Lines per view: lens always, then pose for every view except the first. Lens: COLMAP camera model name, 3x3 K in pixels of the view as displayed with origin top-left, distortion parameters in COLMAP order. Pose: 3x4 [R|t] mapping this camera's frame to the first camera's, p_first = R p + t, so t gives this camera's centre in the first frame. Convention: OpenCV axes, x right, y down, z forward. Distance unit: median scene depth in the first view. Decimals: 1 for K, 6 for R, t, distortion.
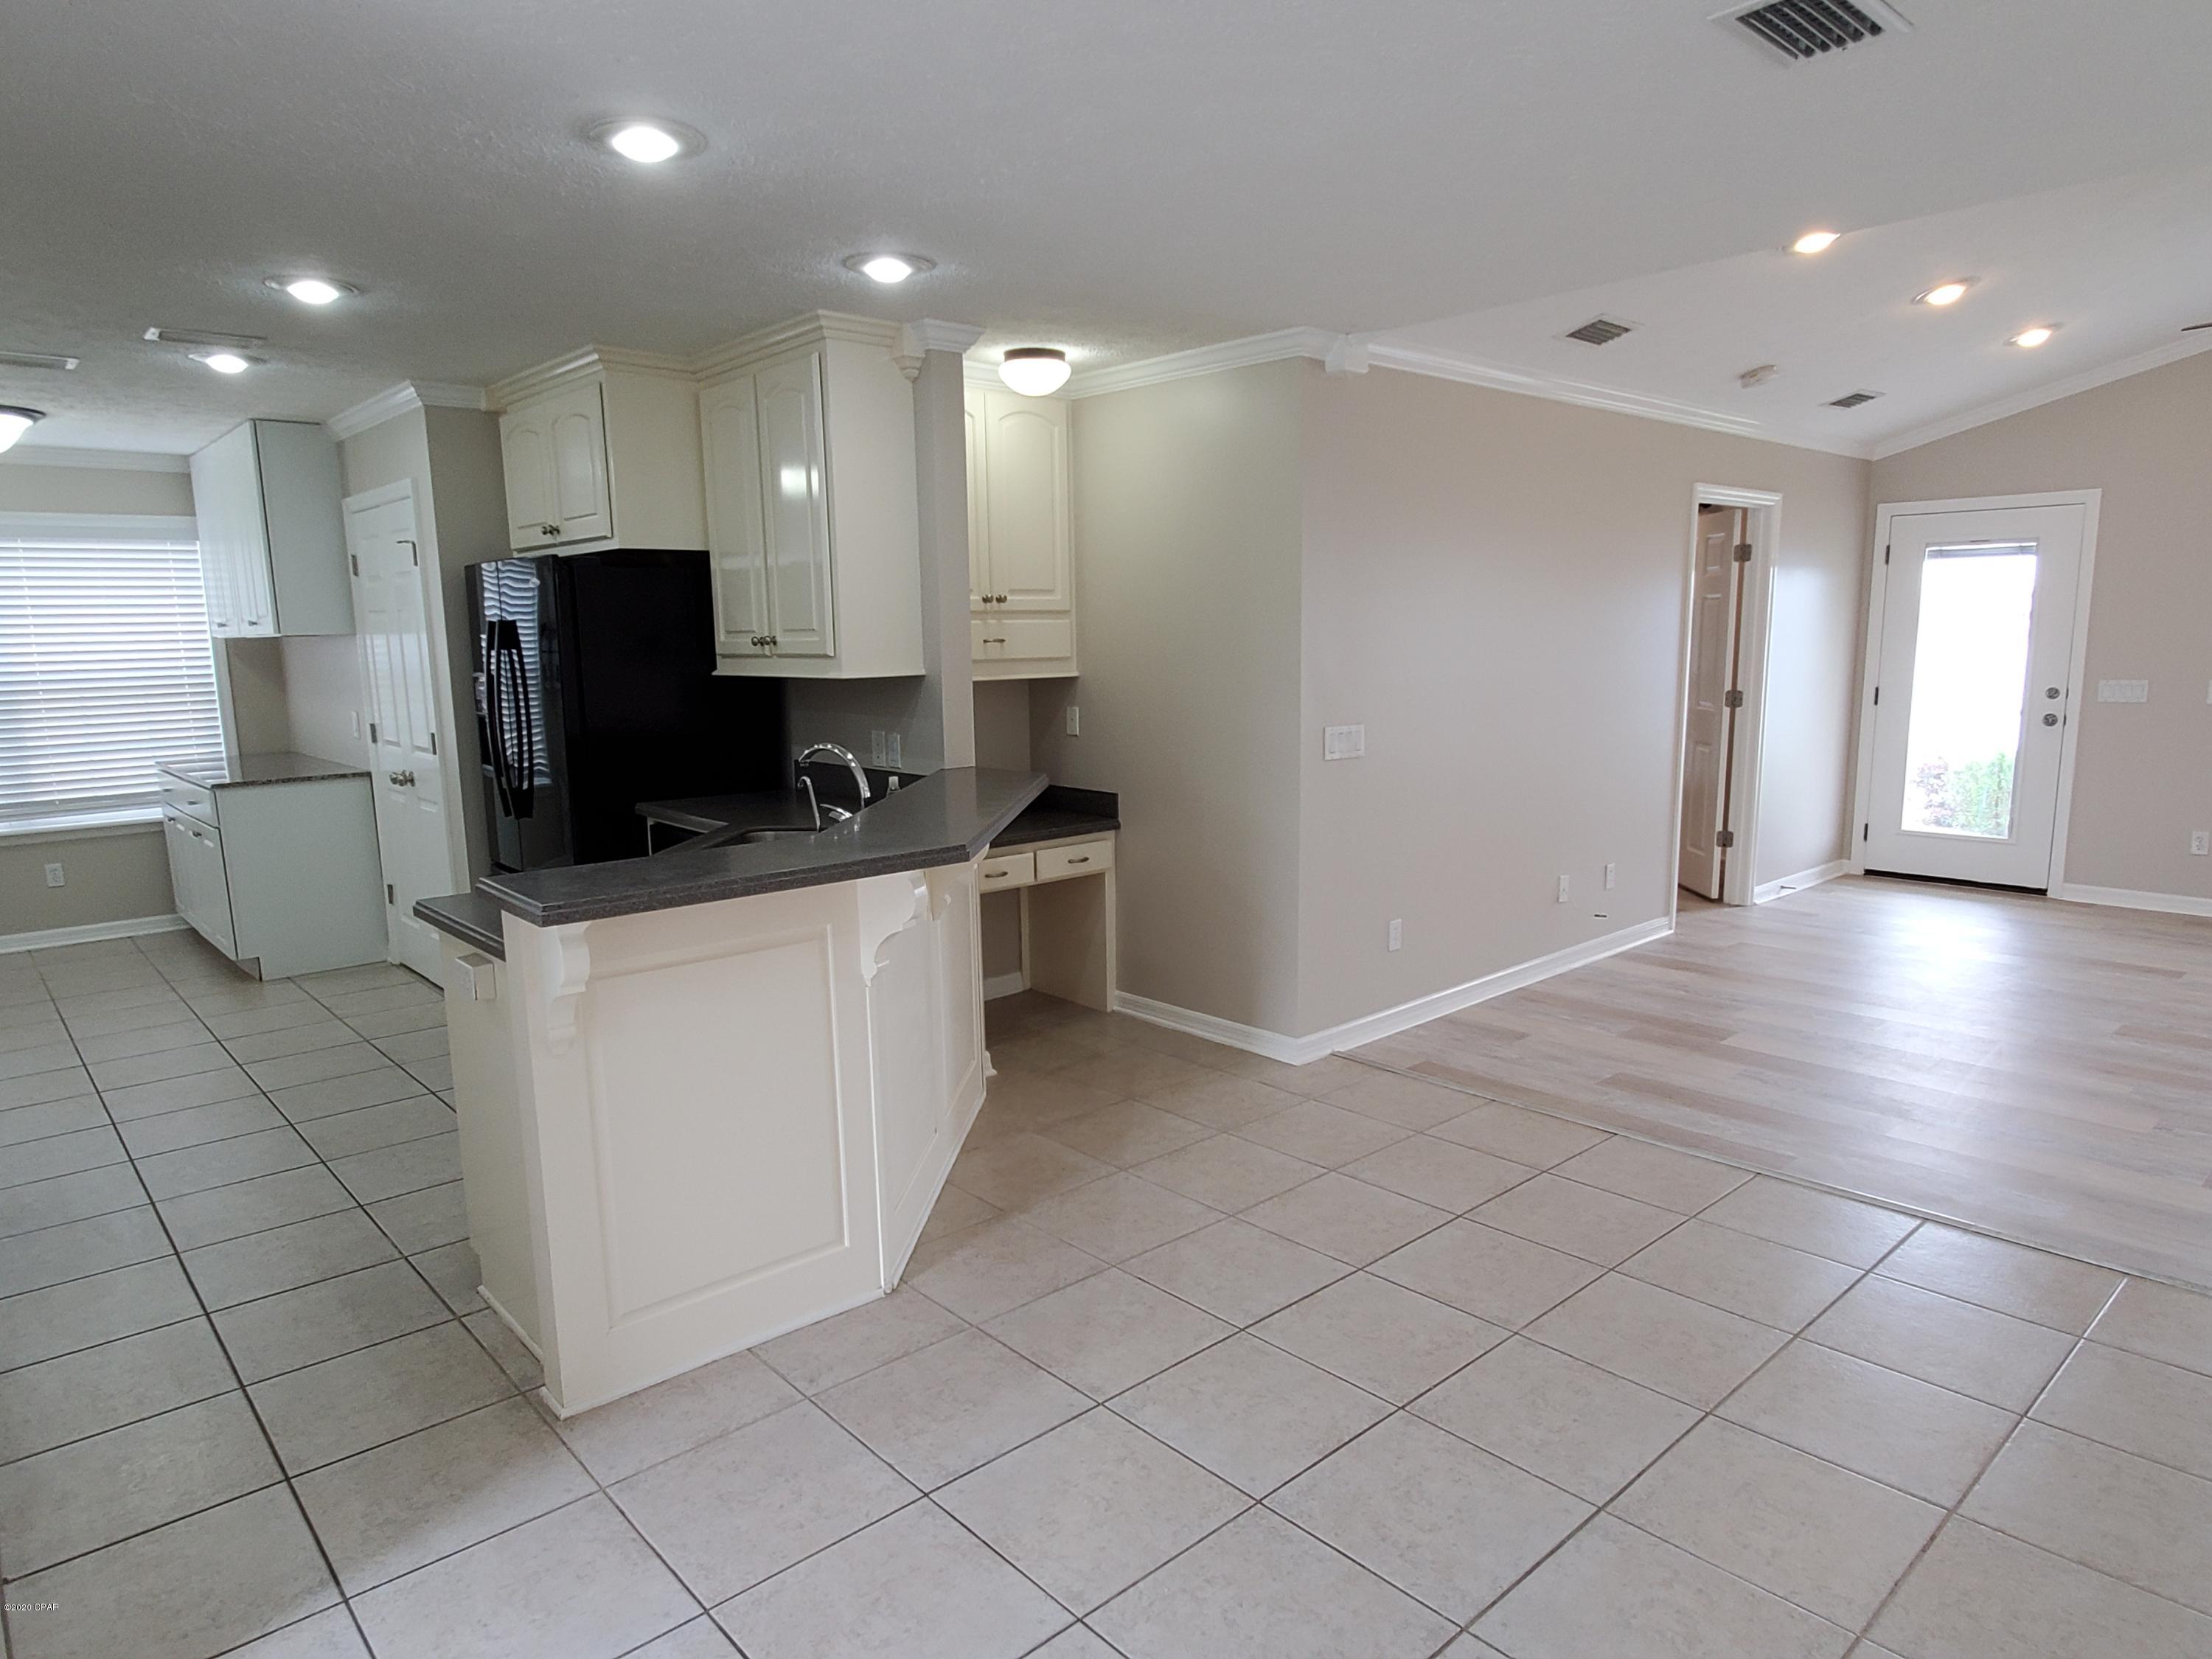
lens RADIAL K [[1352.6, 0, 1100.0], [0, 1352.6, 849.8], [0, 0, 1]] dist [0.004212, -0.003393]
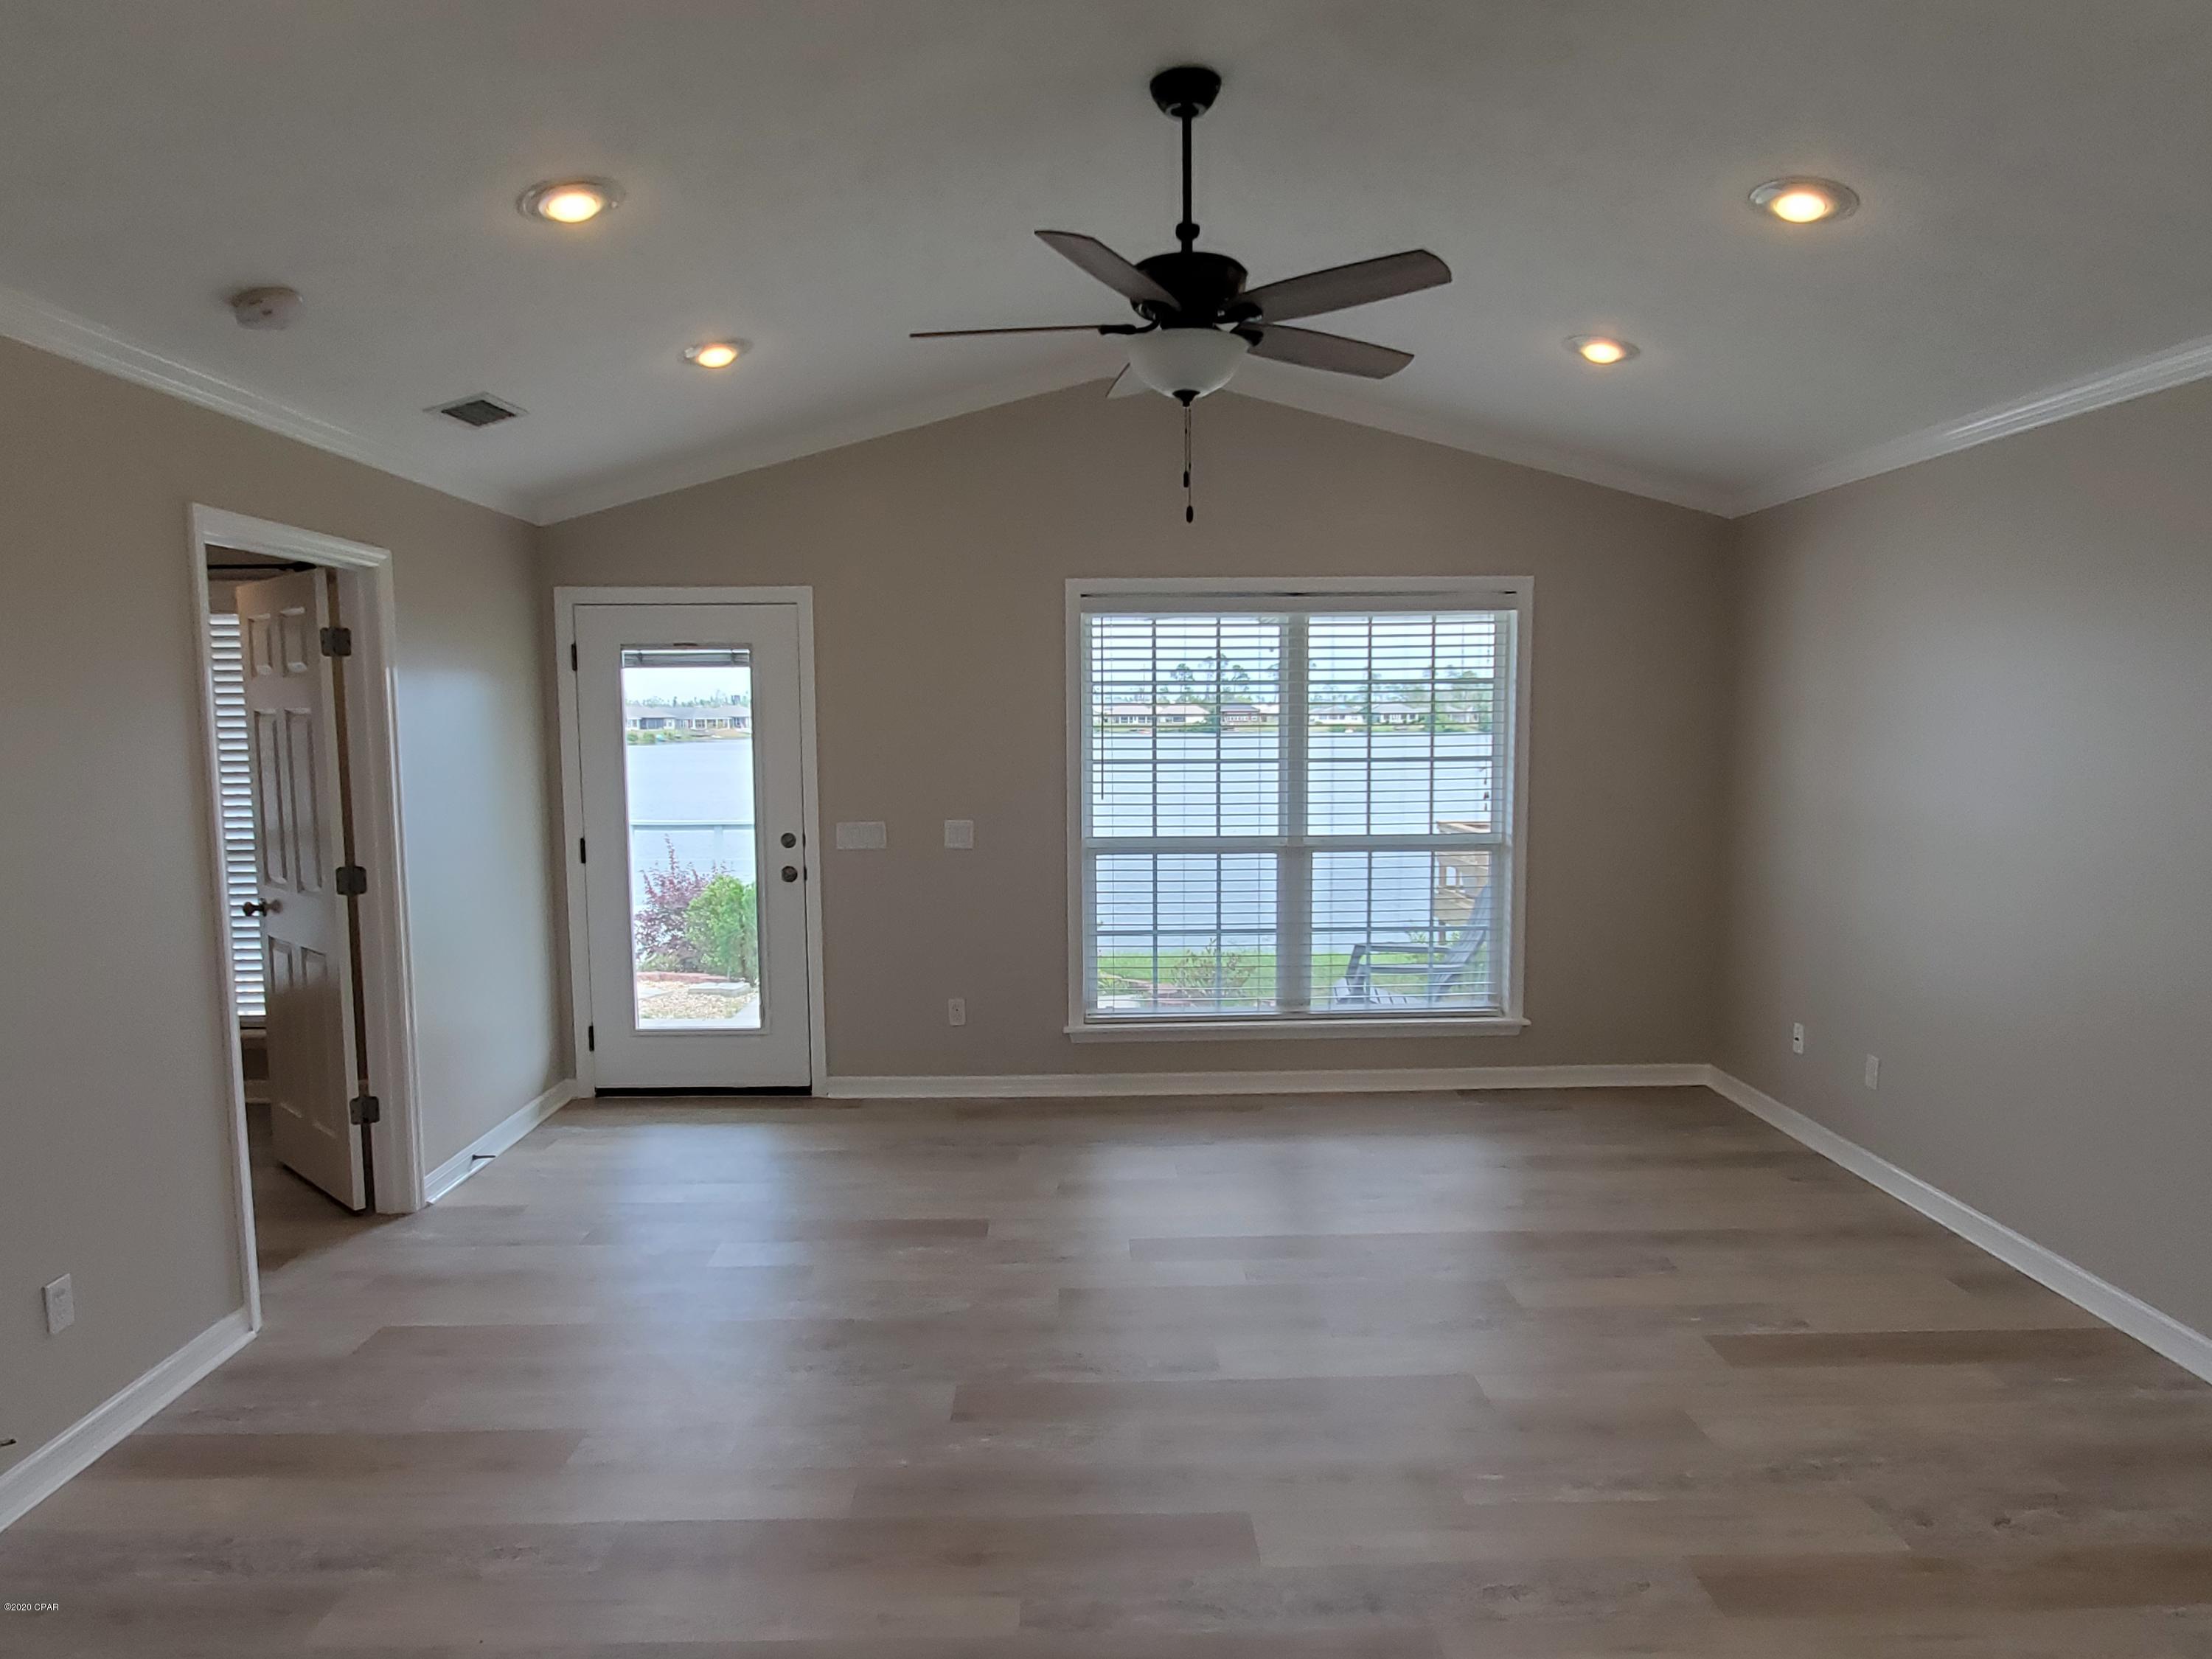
lens RADIAL K [[1342.1, 0, 1114.1], [0, 1342.1, 855.2], [0, 0, 1]] dist [-0.007502, -0.001257]
pose [[0.649250, -0.066179, 0.757690, 0.245694], [0.117667, 0.992953, -0.014099, -0.076902], [-0.751418, 0.098309, 0.652462, 0.365607]]
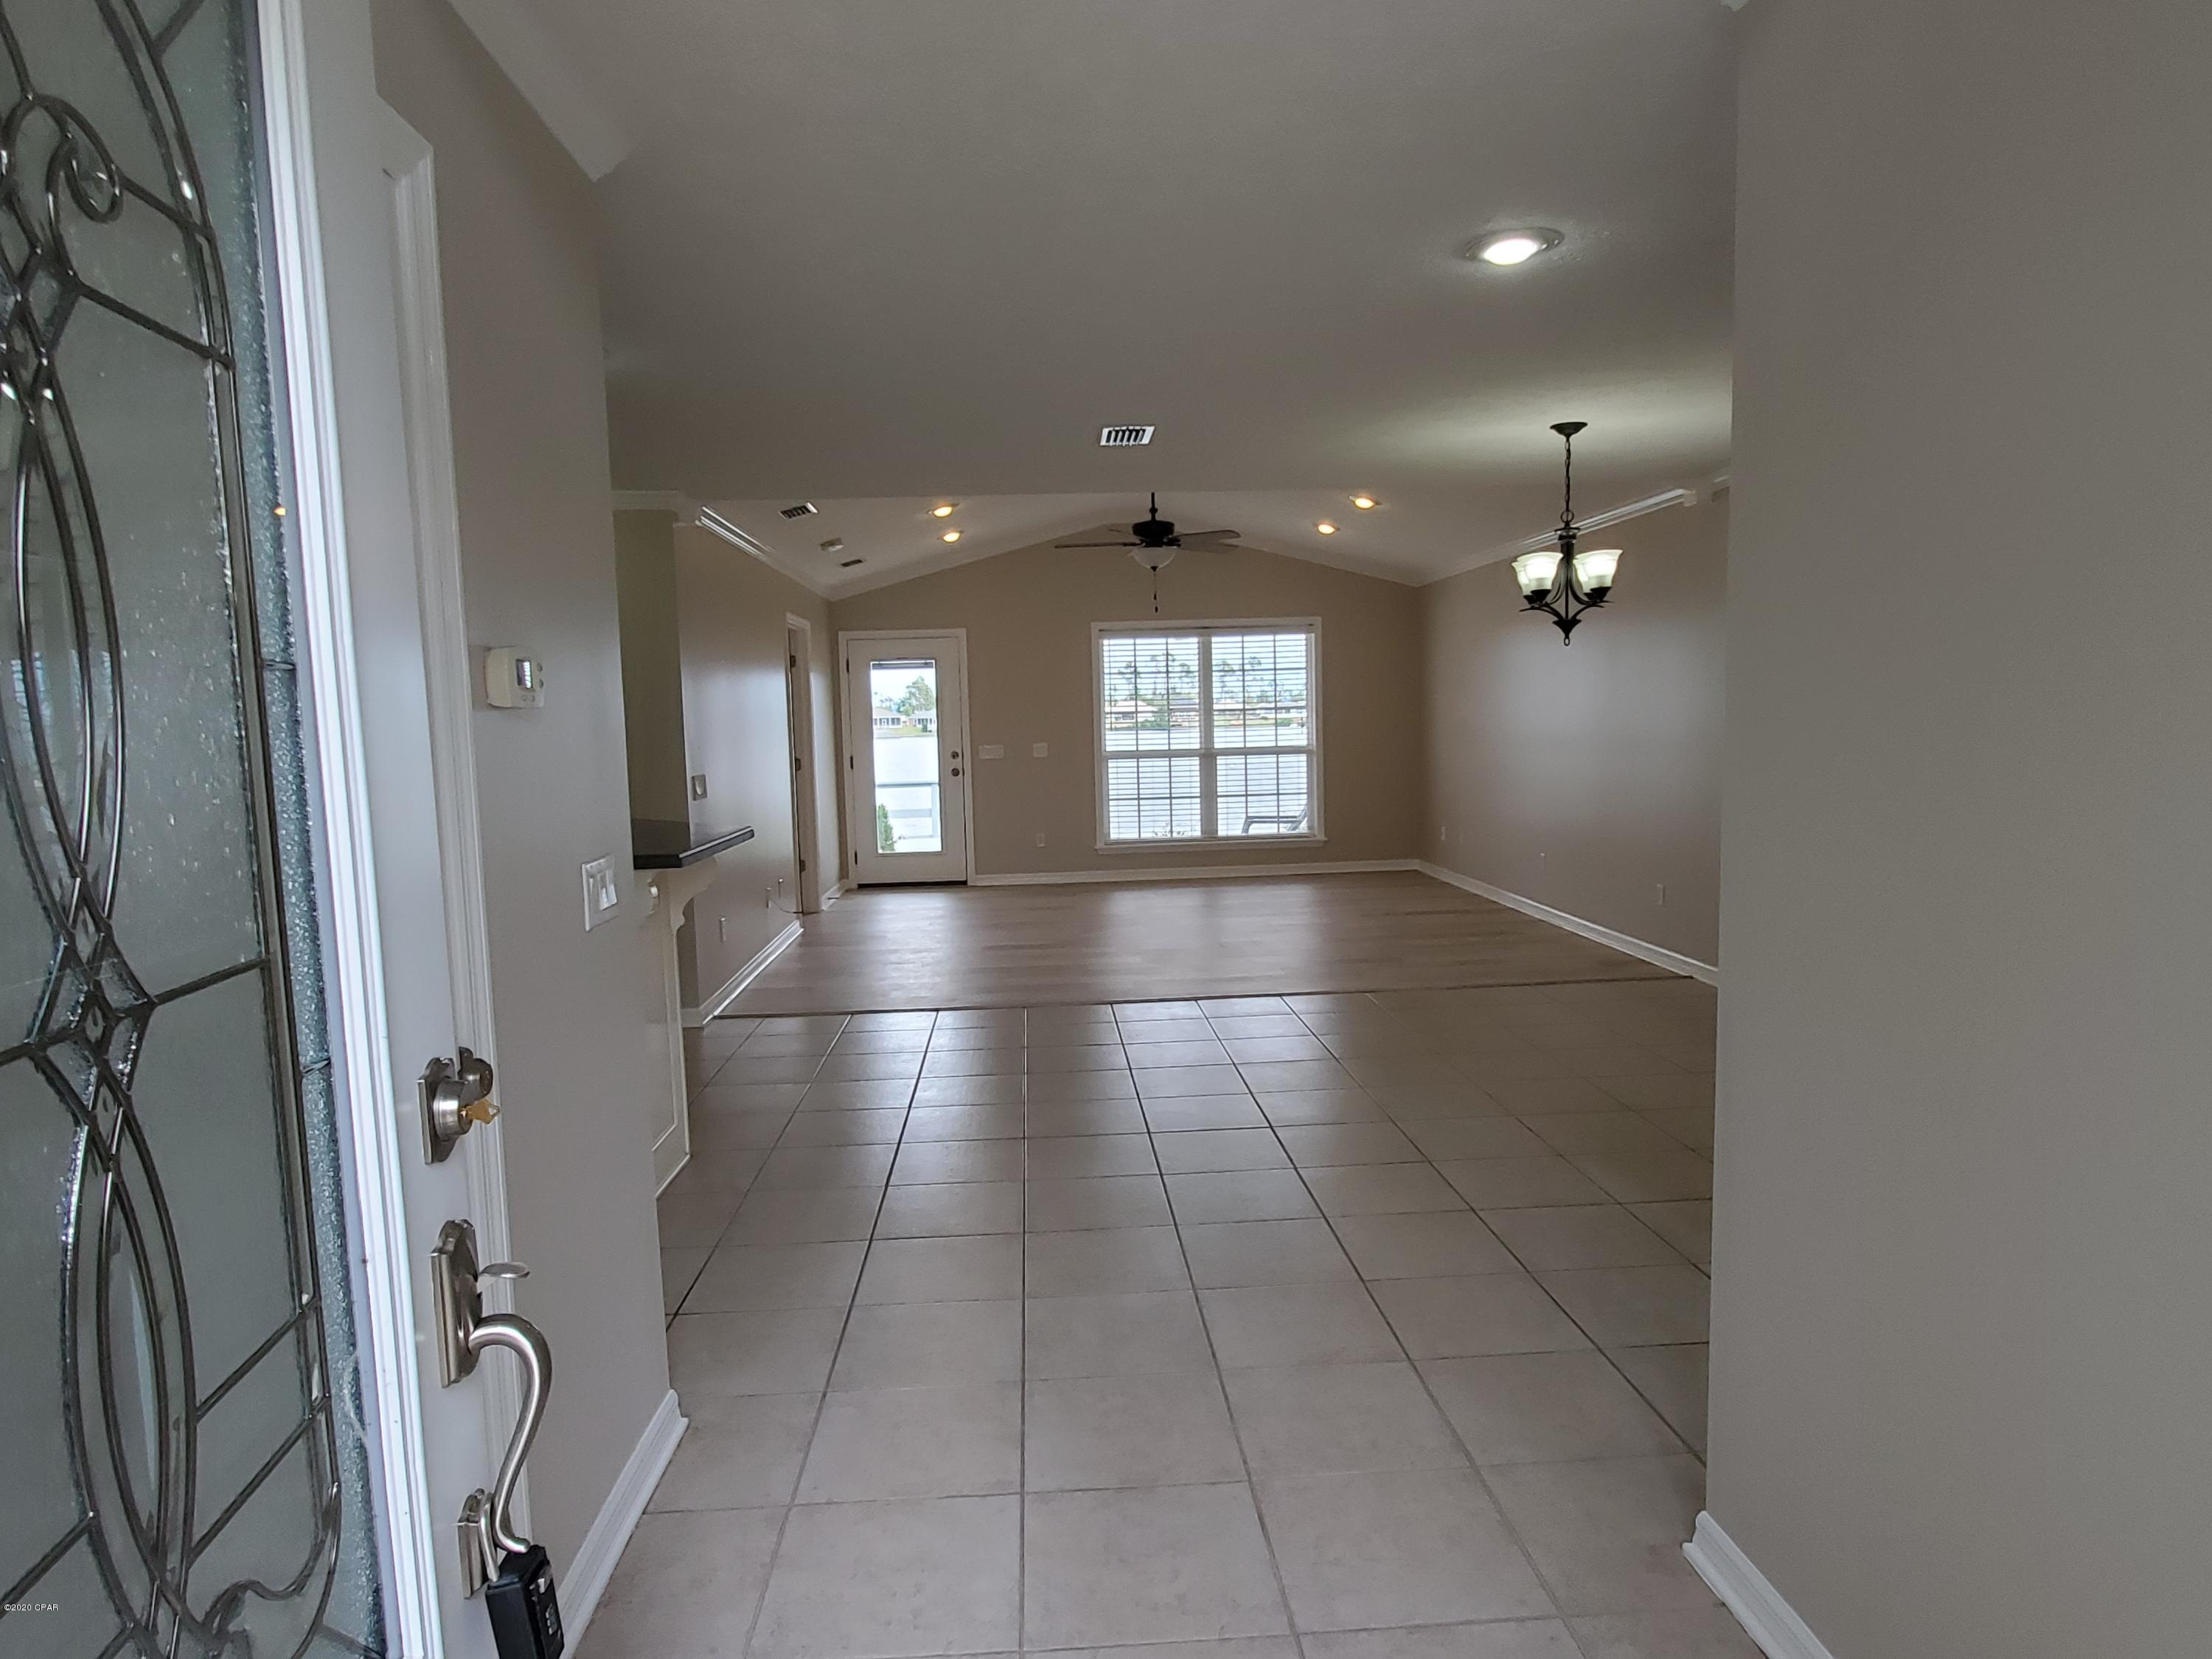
lens RADIAL K [[1342.1, 0, 1114.1], [0, 1342.1, 855.2], [0, 0, 1]] dist [-0.007502, -0.001257]
pose [[0.620013, -0.082095, 0.780285, -0.418245], [0.141886, 0.989846, -0.008599, 0.039828], [-0.771655, 0.116043, 0.625366, -0.103168]]
